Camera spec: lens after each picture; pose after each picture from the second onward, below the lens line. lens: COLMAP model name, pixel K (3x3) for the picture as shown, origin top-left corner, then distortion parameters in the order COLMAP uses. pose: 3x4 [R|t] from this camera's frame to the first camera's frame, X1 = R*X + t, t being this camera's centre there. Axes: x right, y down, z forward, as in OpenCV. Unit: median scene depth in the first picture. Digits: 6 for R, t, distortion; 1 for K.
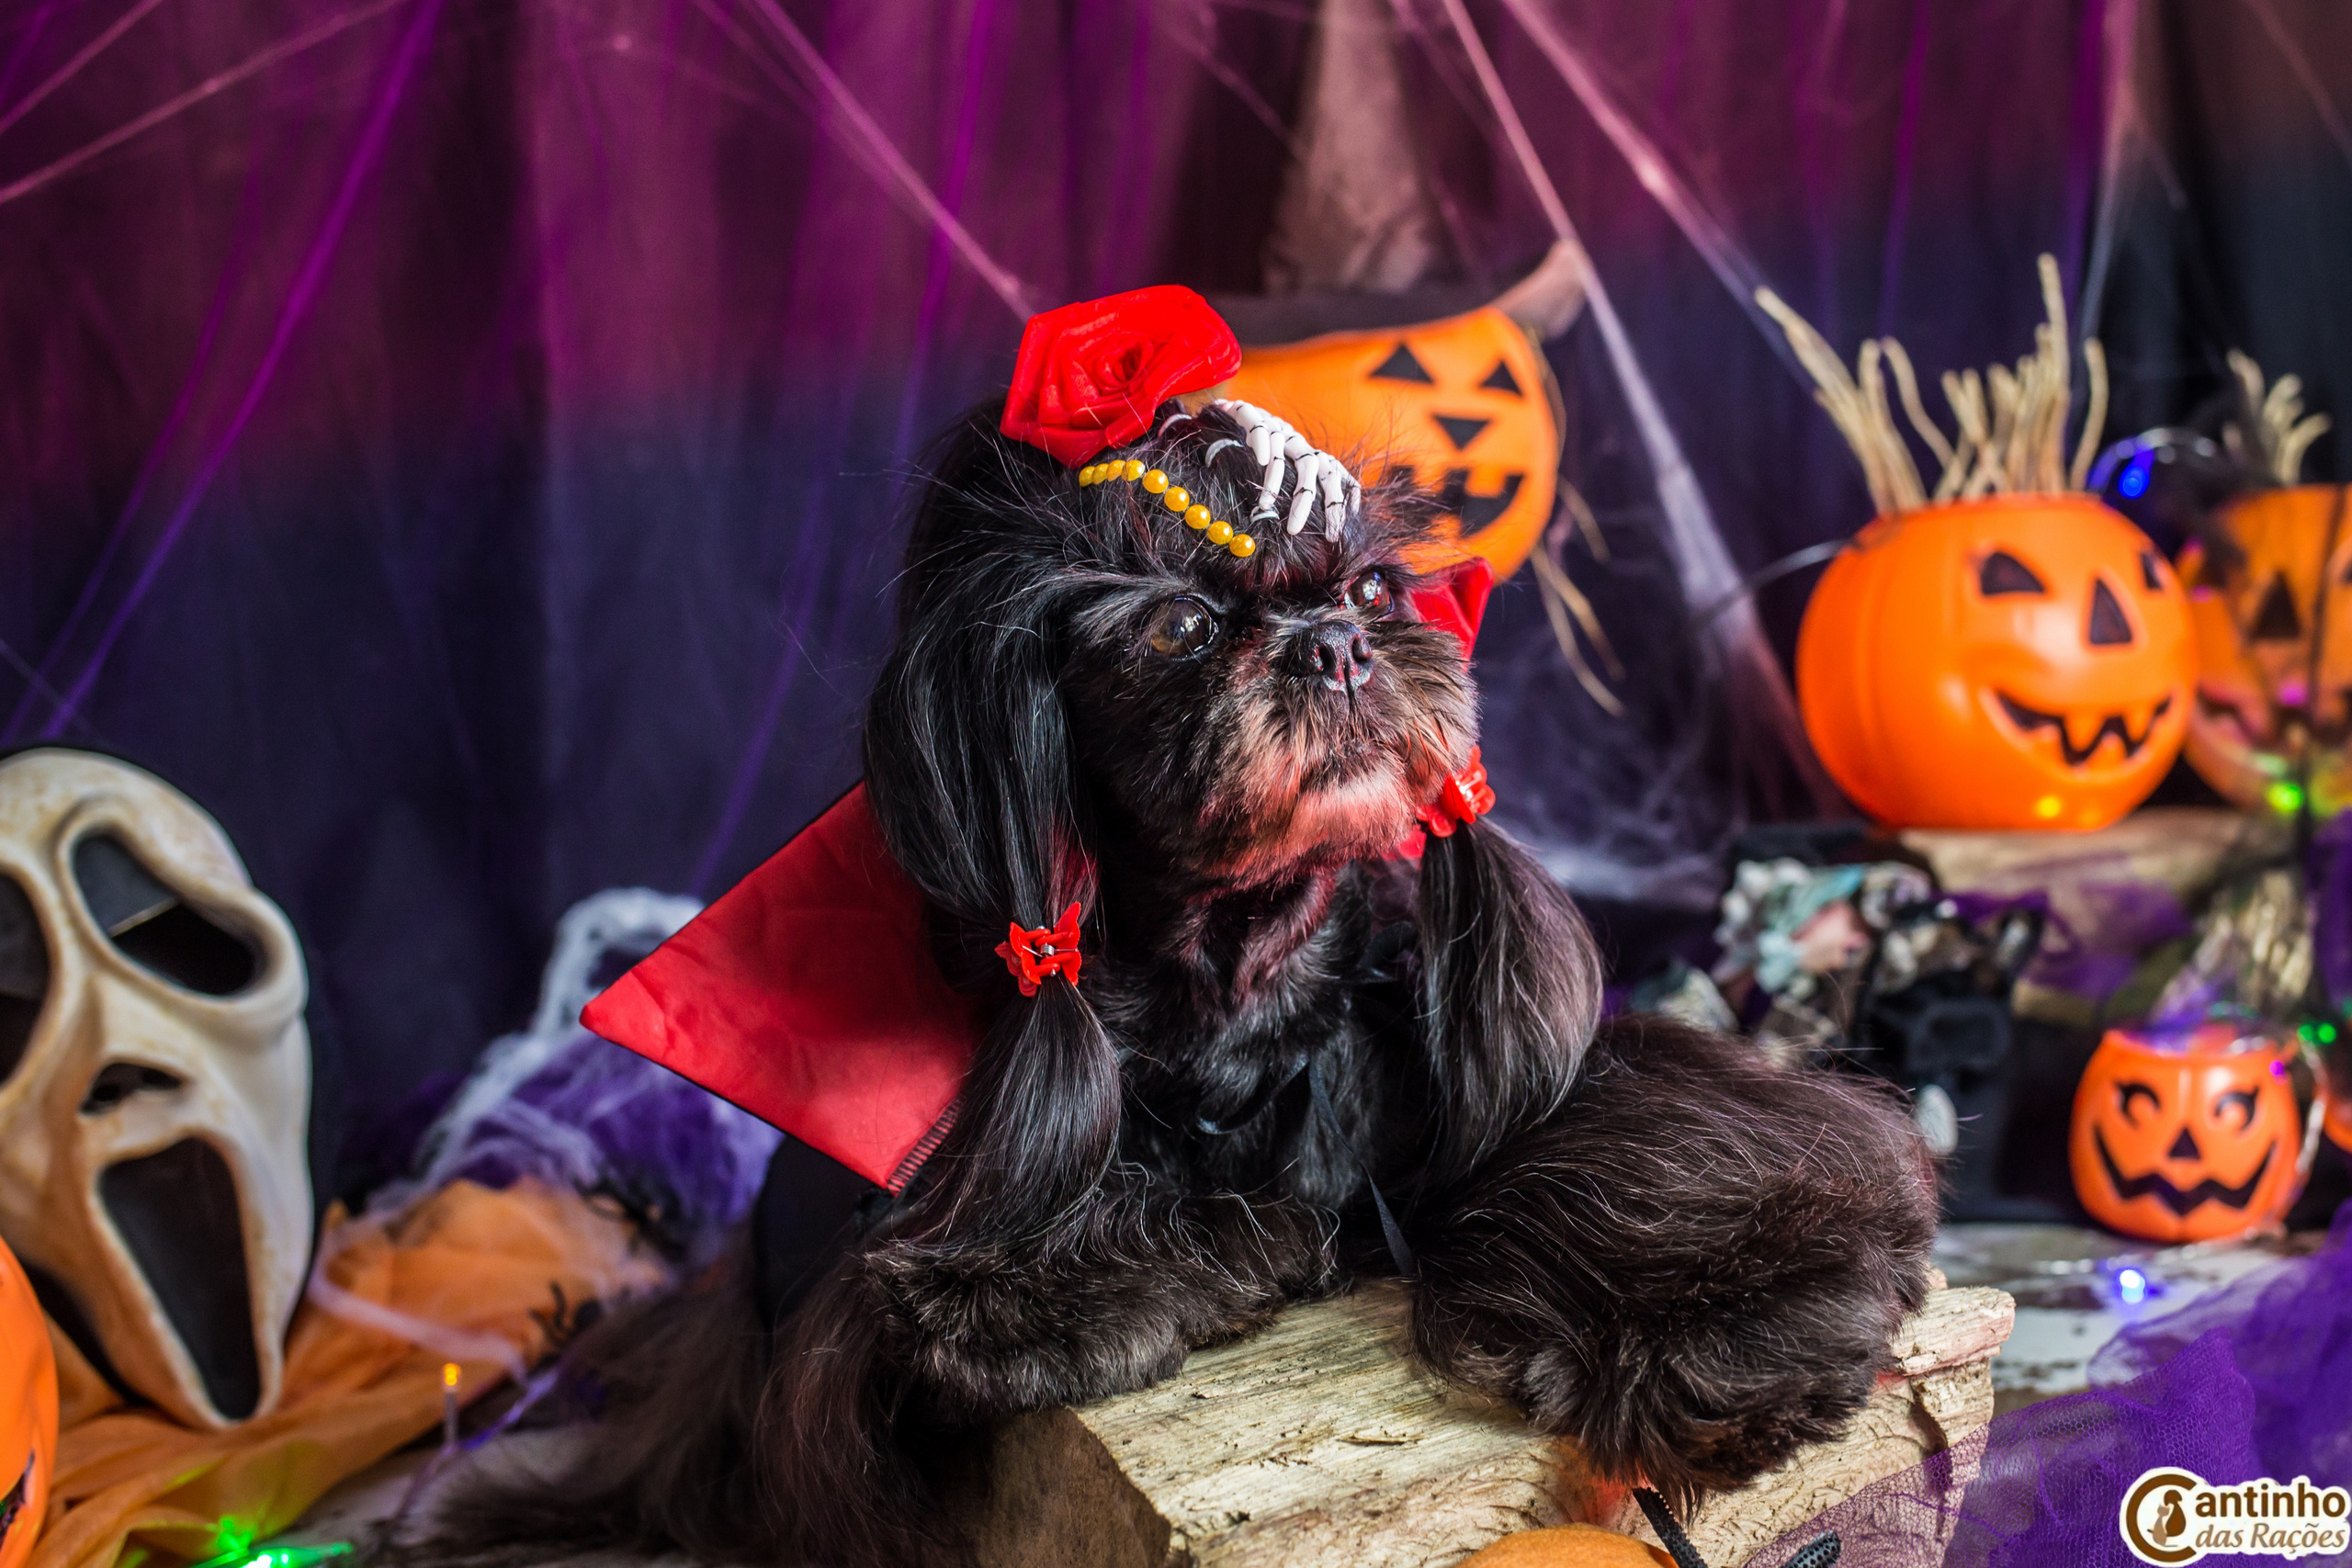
lens RADIAL K [[2532.3, 0, 1183.2], [0, 2532.3, 900.5], [0, 0, 1]] dist [-0.015270, -0.004588]
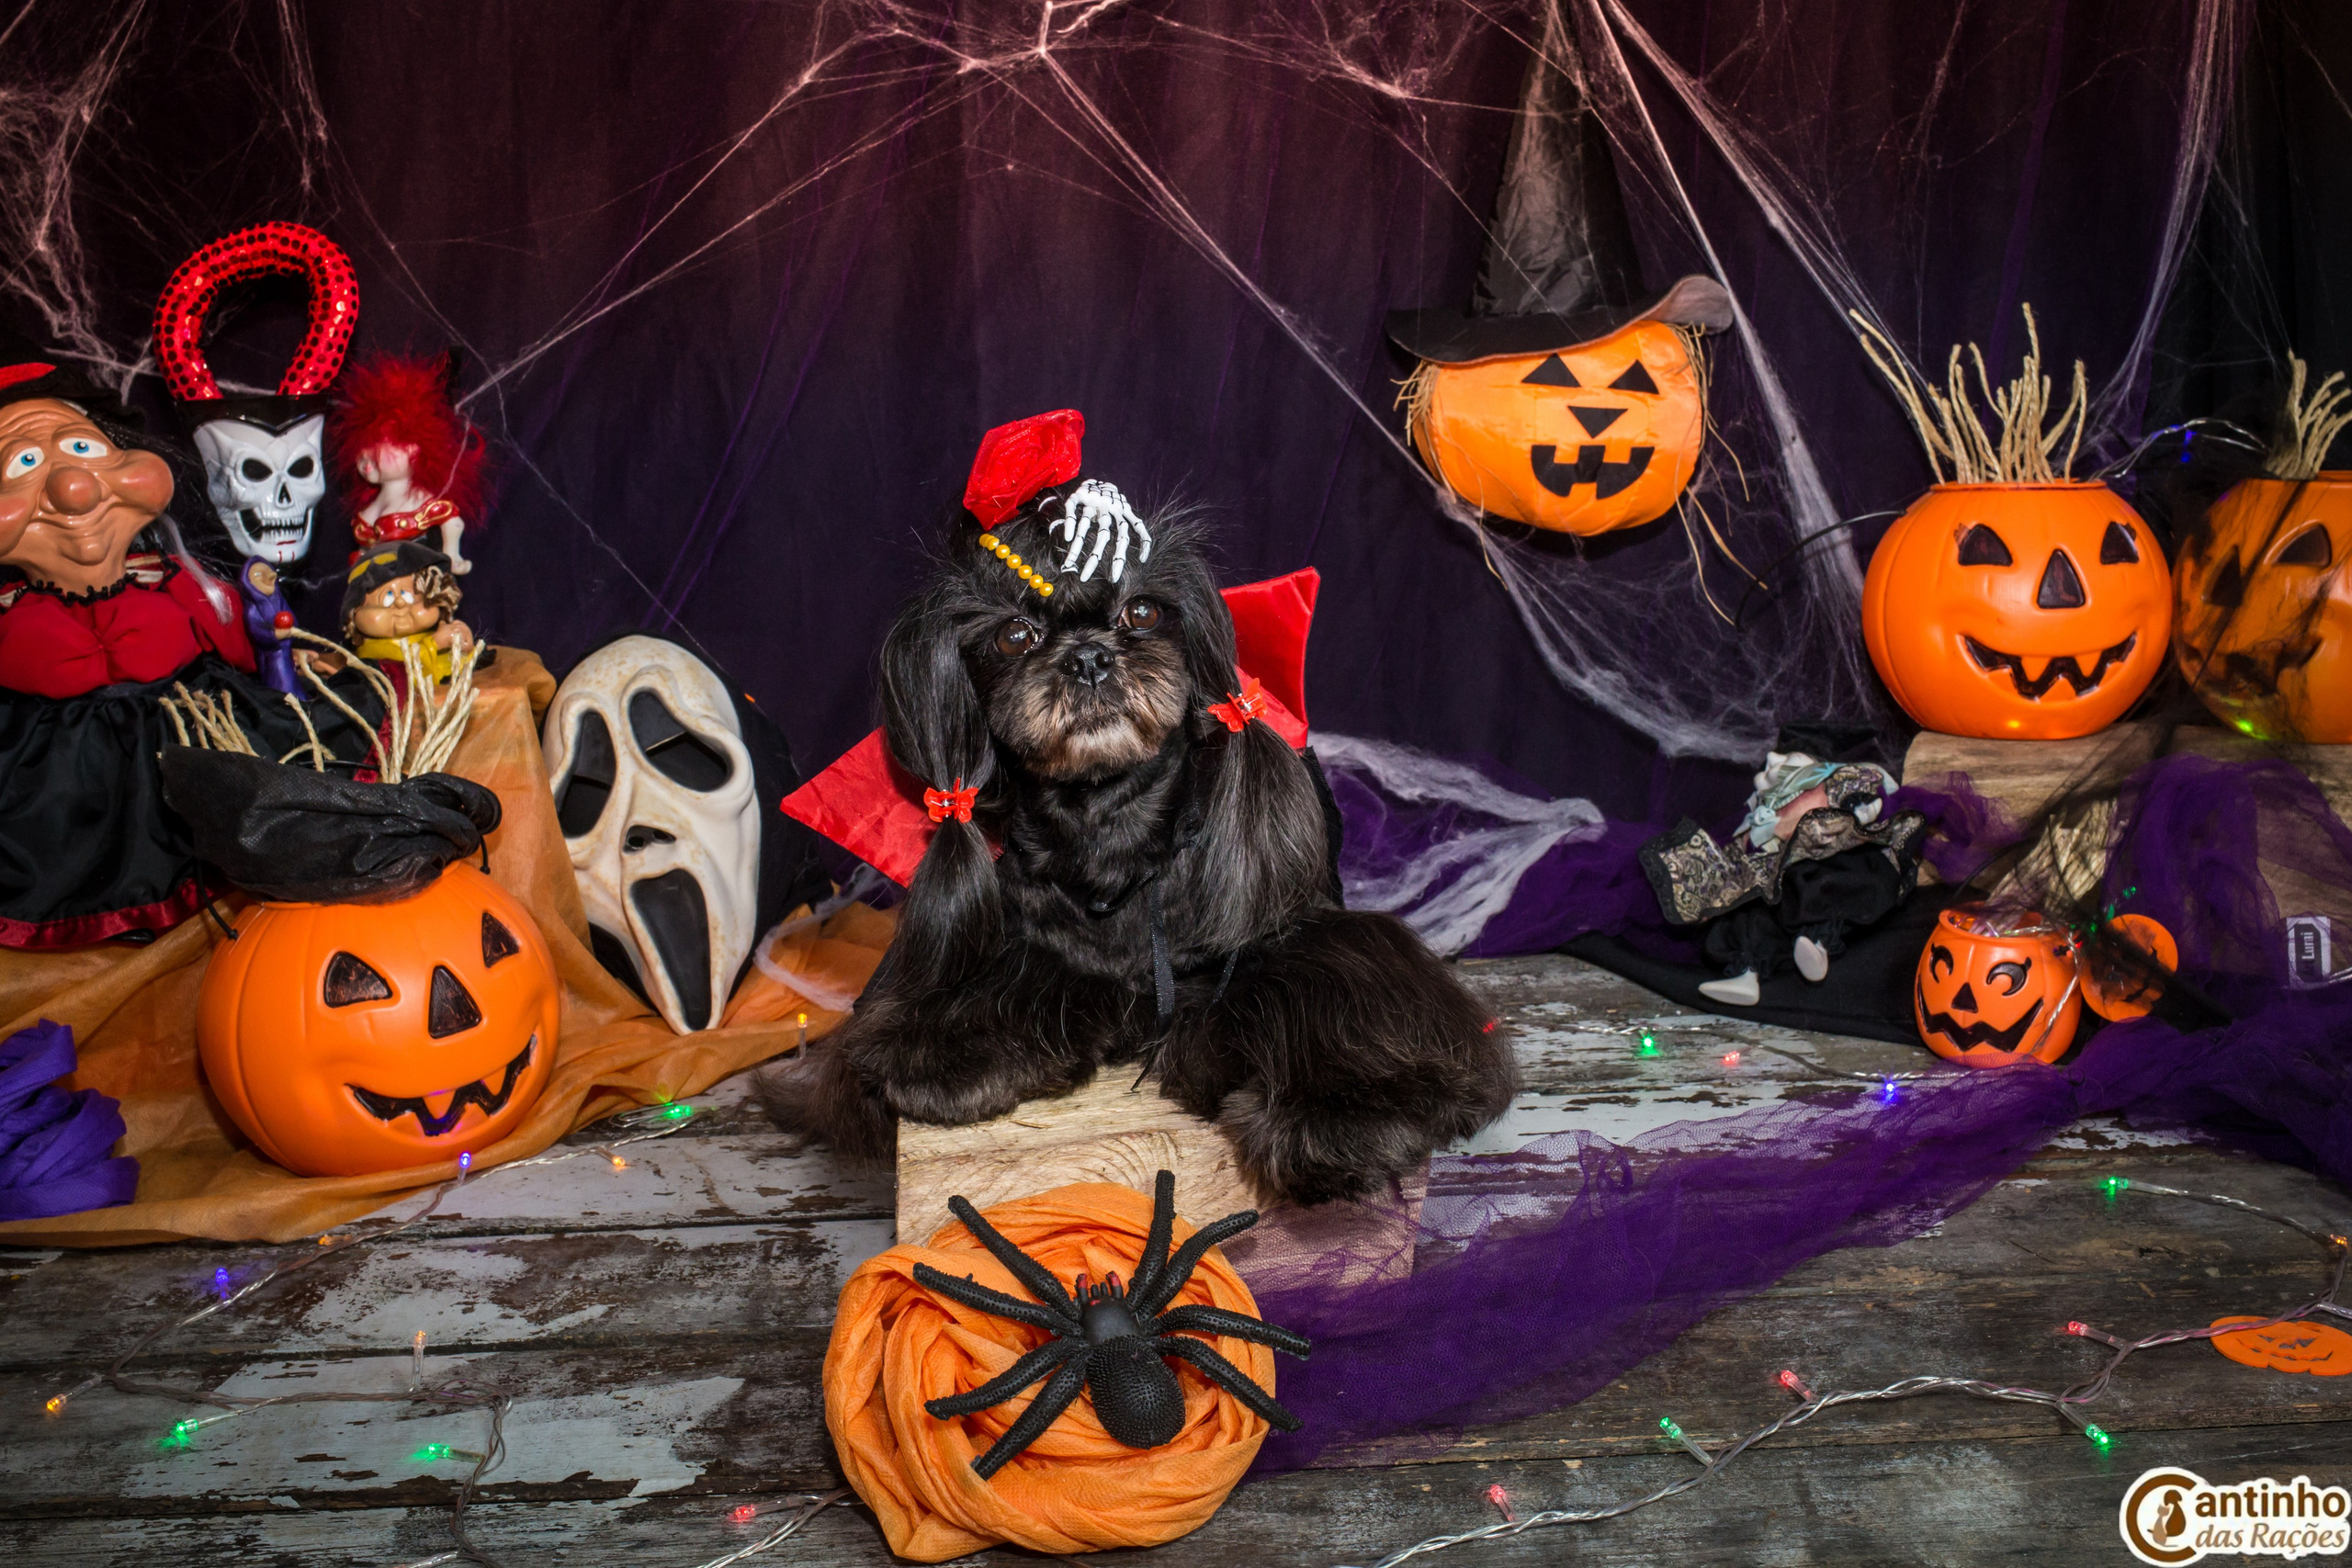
lens RADIAL K [[2587.9, 0, 1186.9], [0, 2587.9, 787.3], [0, 0, 1]] dist [-0.009425, 0.021425]
pose [[0.922434, 0.081847, -0.377381, 0.498931], [-0.045520, 0.993513, 0.104209, -0.137103], [0.383462, -0.078948, 0.920176, -0.426938]]
